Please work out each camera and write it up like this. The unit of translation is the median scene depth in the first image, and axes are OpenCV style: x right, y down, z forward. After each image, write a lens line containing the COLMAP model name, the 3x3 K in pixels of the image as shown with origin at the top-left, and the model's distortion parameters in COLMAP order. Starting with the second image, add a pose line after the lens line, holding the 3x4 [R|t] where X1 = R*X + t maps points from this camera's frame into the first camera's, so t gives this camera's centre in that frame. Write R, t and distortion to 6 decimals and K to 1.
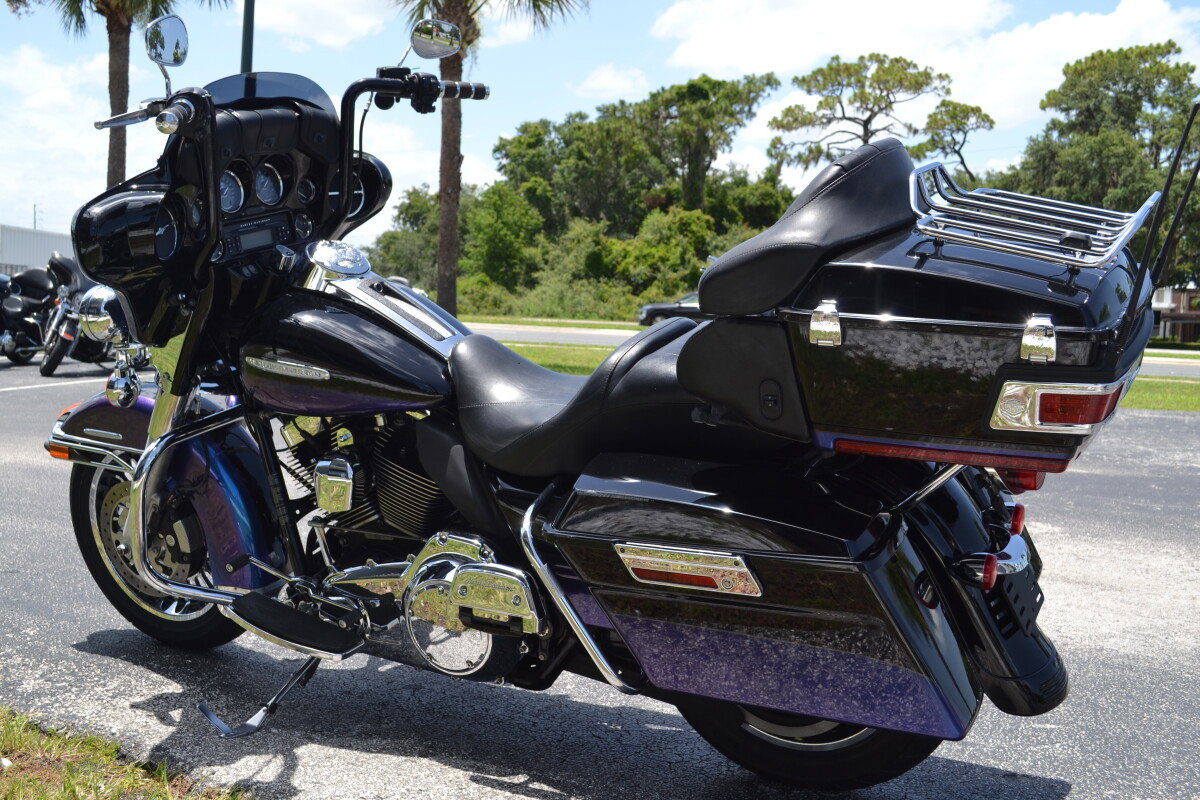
lens RADIAL K [[1325.8, 0, 600.0], [0, 1325.8, 400.0], [0, 0, 1]] dist [-0.057375, 0.020688]
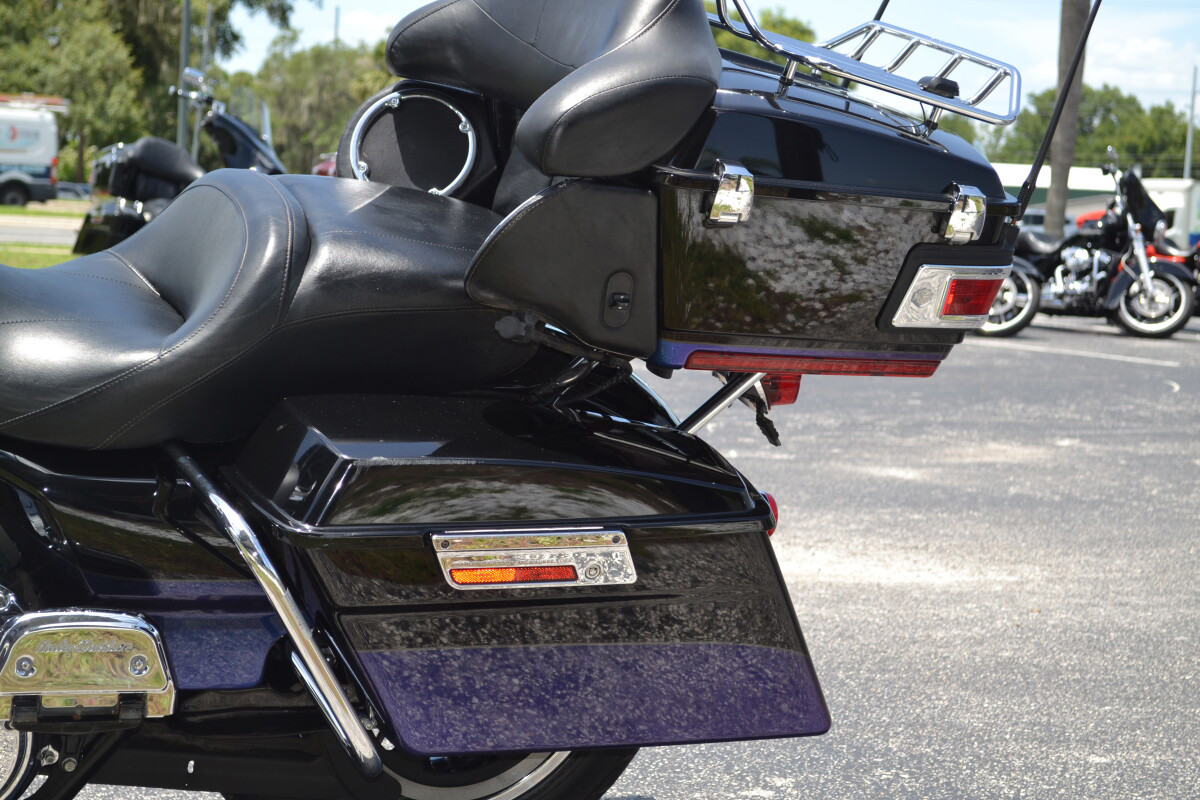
lens RADIAL K [[2230.1, 0, 600.0], [0, 2230.1, 400.0], [0, 0, 1]] dist [0.033420, 0.064487]
pose [[0.646421, -0.070706, 0.759697, -0.779671], [0.028898, 0.997251, 0.068227, -0.028842], [-0.762433, -0.022149, 0.646688, 0.254691]]
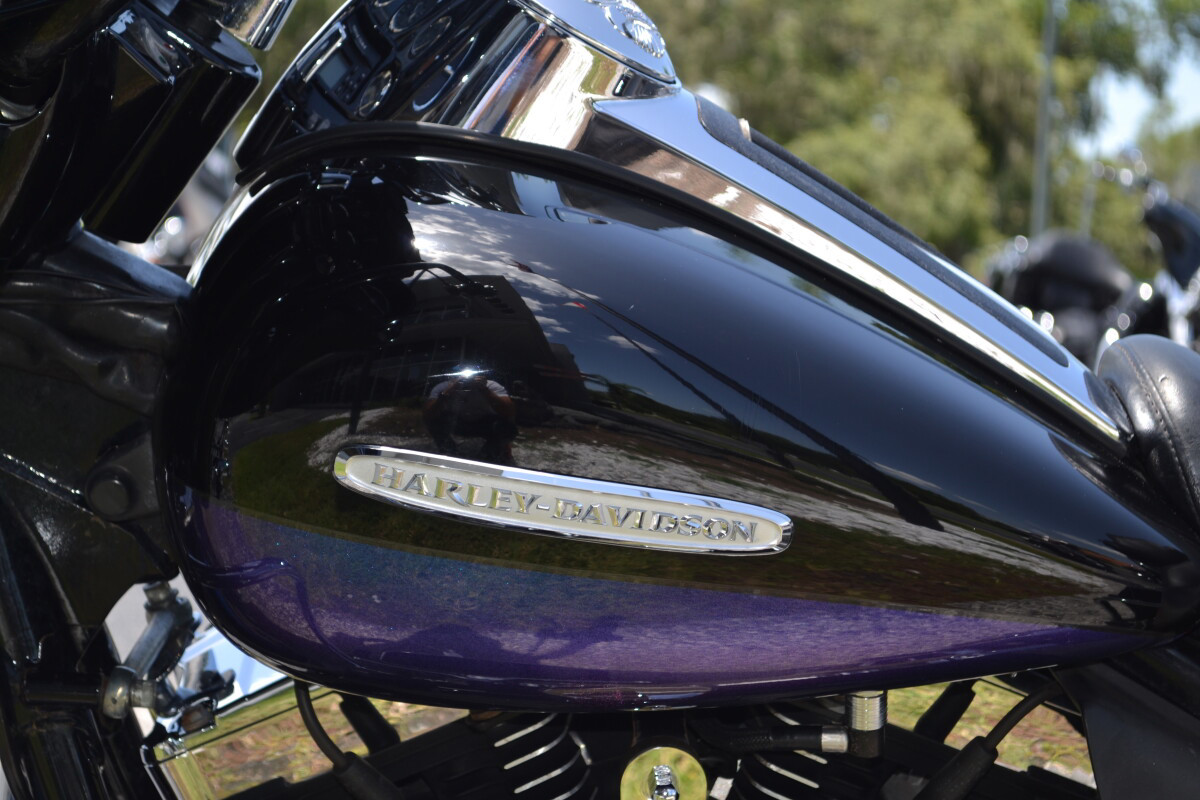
lens RADIAL K [[2563.5, 0, 600.0], [0, 2563.5, 400.0], [0, 0, 1]] dist [-0.336418, 3.706091]
pose [[0.855973, -0.023626, 0.516481, -0.577460], [0.023746, 0.999698, 0.006376, -0.057101], [-0.516475, 0.006807, 0.856275, 0.827554]]
